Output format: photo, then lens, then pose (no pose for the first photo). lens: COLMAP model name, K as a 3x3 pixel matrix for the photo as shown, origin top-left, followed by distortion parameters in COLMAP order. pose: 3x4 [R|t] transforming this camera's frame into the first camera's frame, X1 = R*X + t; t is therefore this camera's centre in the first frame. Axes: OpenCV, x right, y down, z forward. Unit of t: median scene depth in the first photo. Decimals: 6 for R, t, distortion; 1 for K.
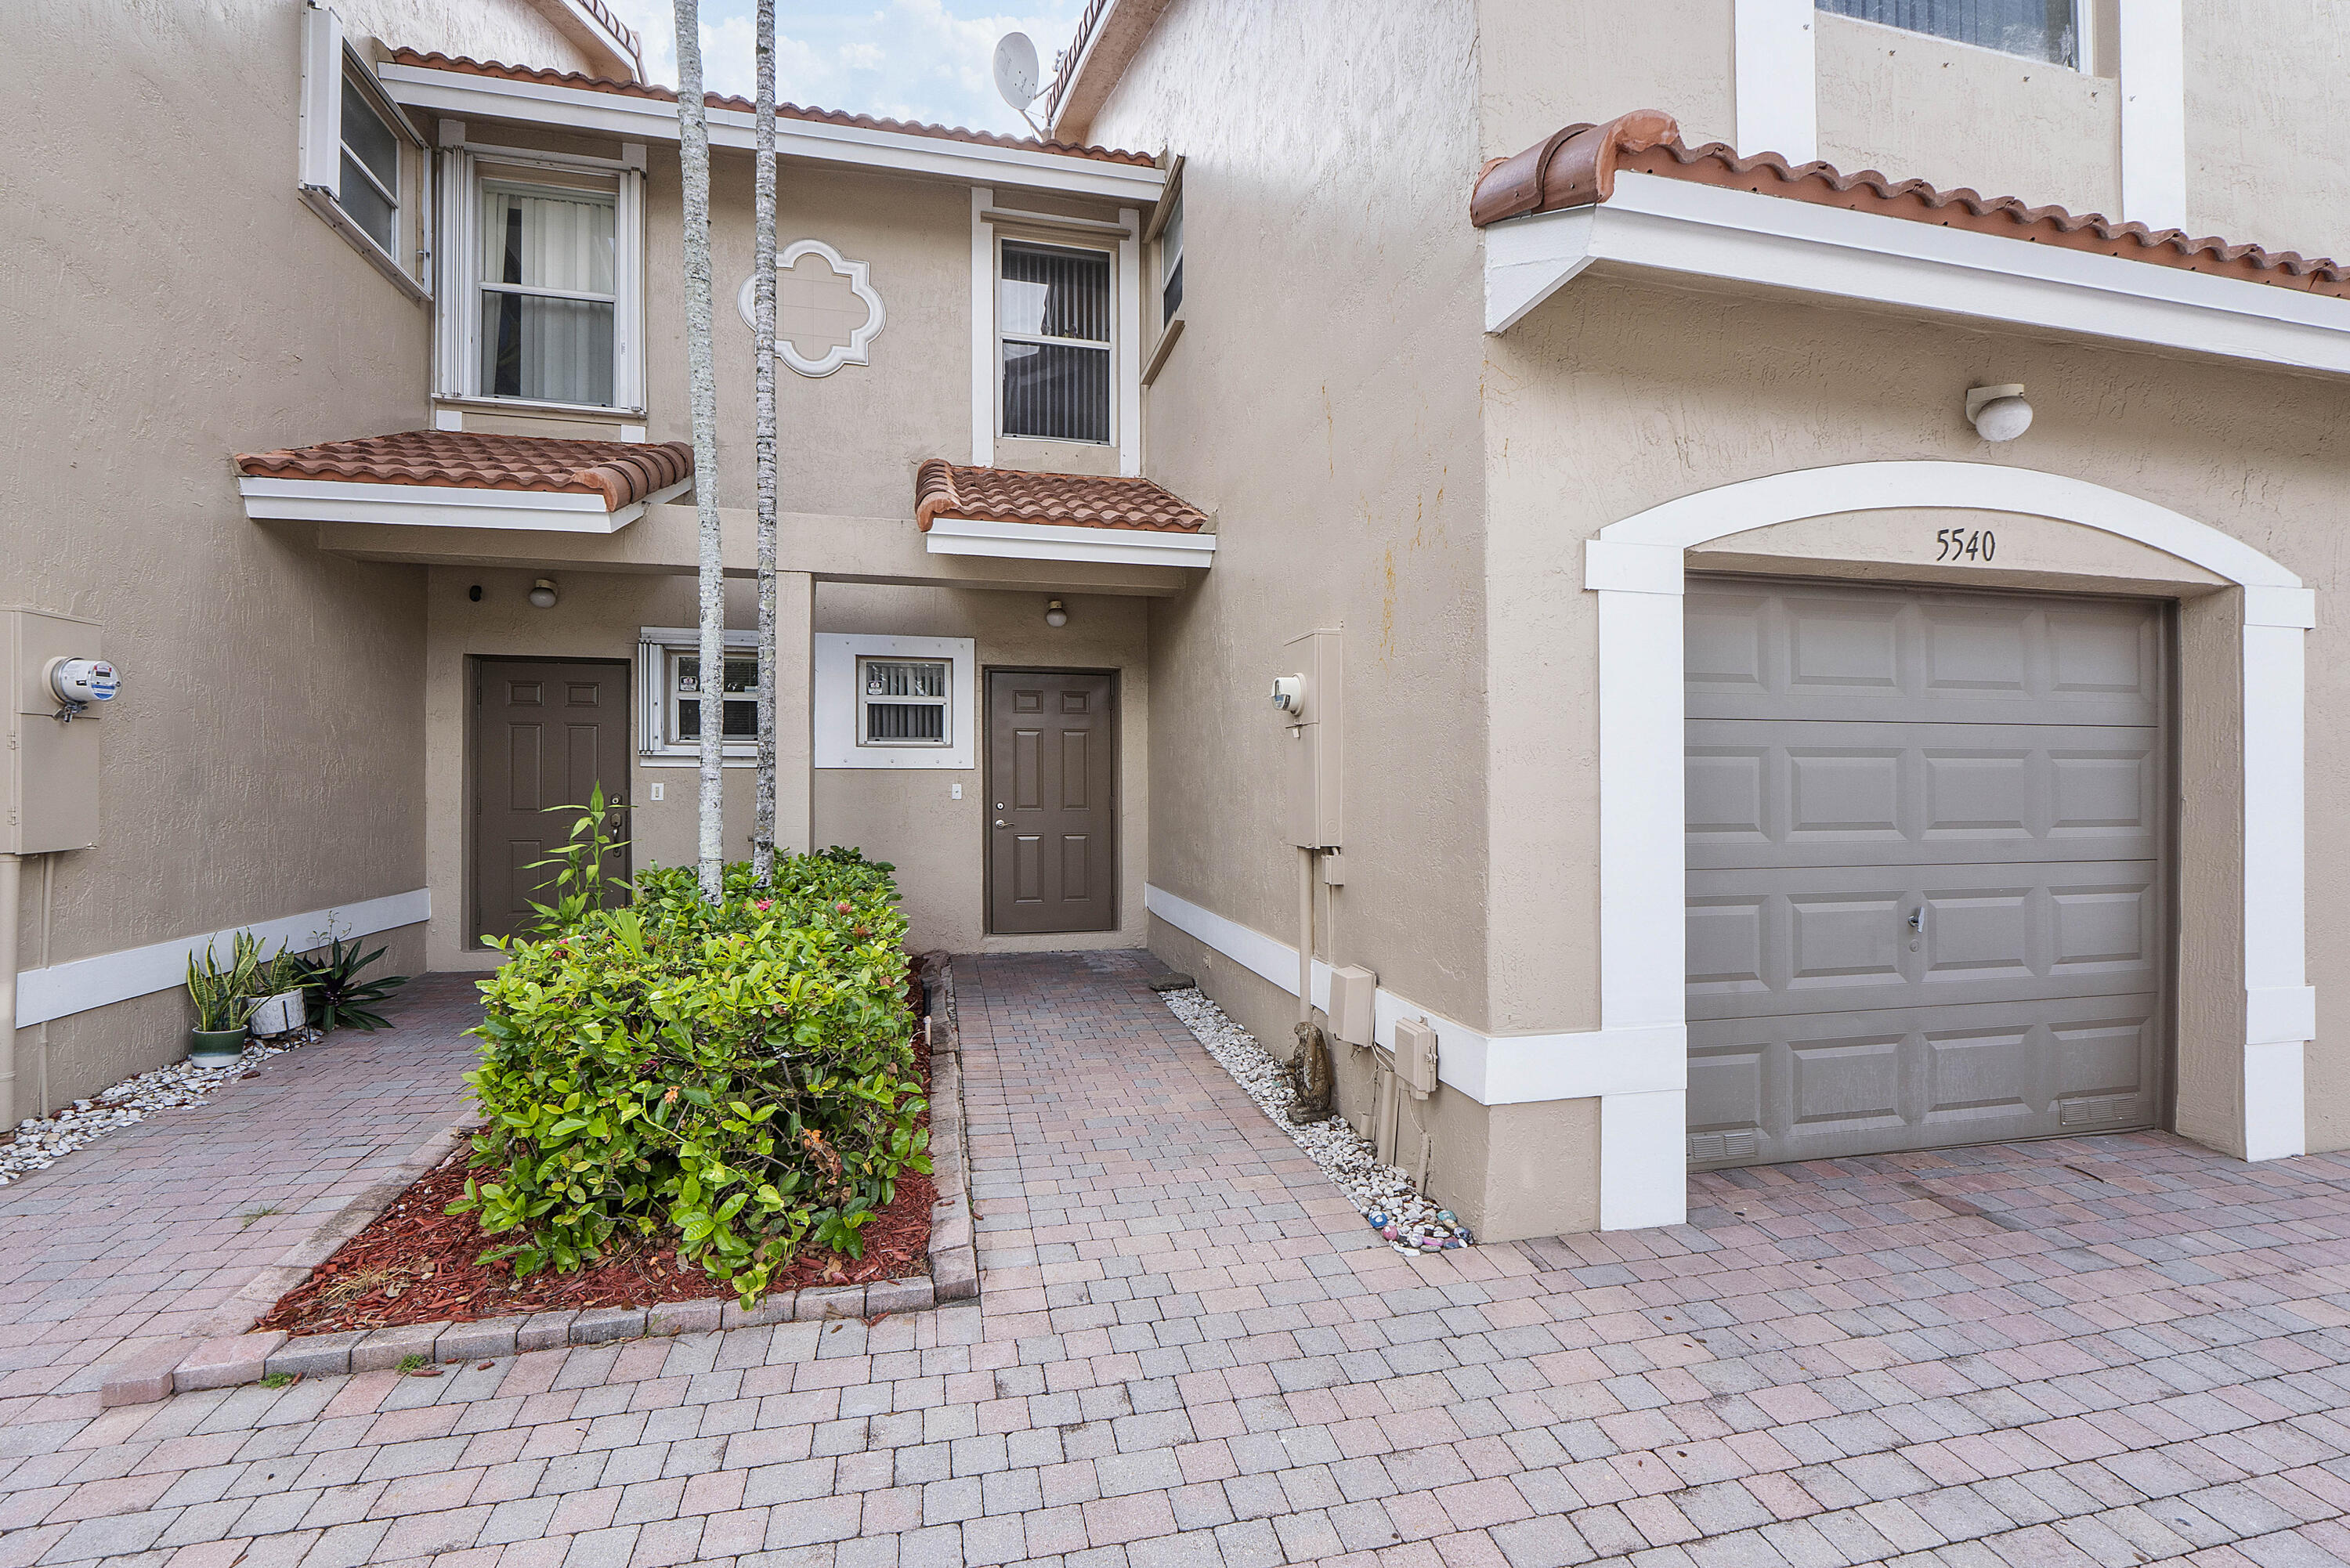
lens RADIAL K [[1002.1, 0, 1185.2], [0, 1002.1, 793.8], [0, 0, 1]] dist [-0.006604, -0.000444]
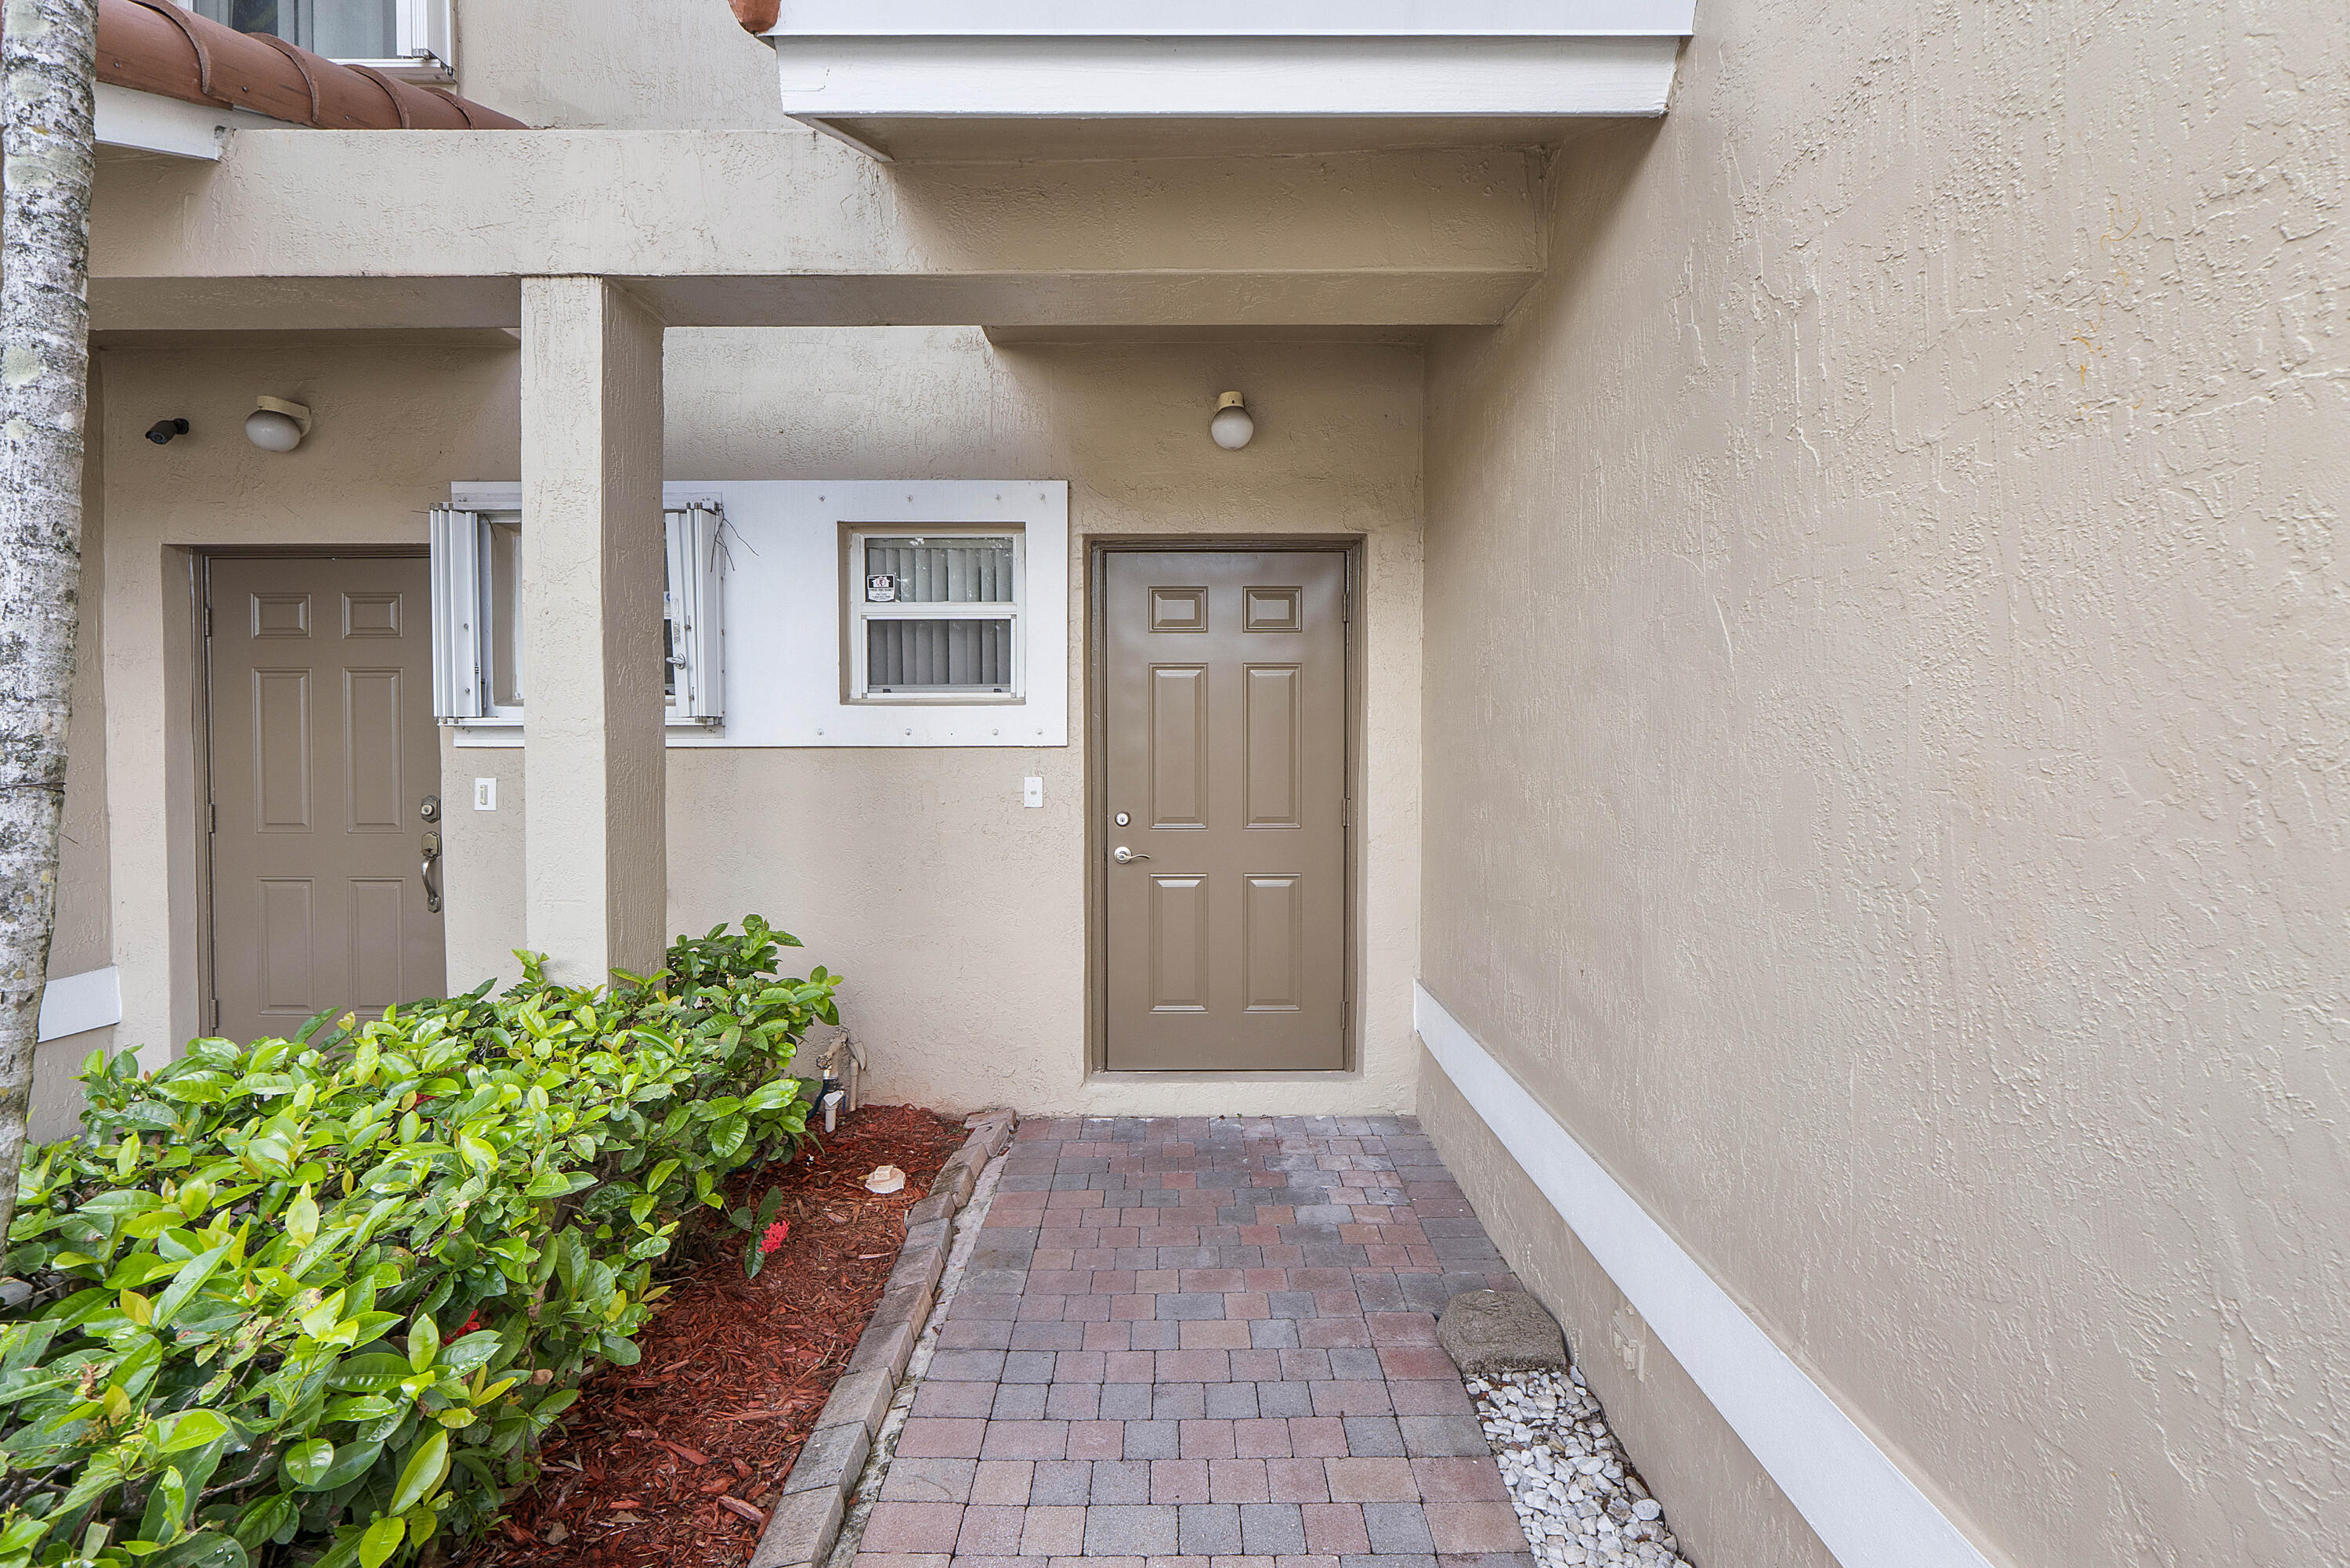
lens RADIAL K [[1002.1, 0, 1183.1], [0, 1002.1, 786.2], [0, 0, 1]] dist [-0.006604, -0.000444]
pose [[0.974883, 0.012733, -0.222355, -0.043468], [0.000726, 0.998177, 0.060345, -0.034751], [0.222718, -0.058991, 0.973096, 0.524425]]
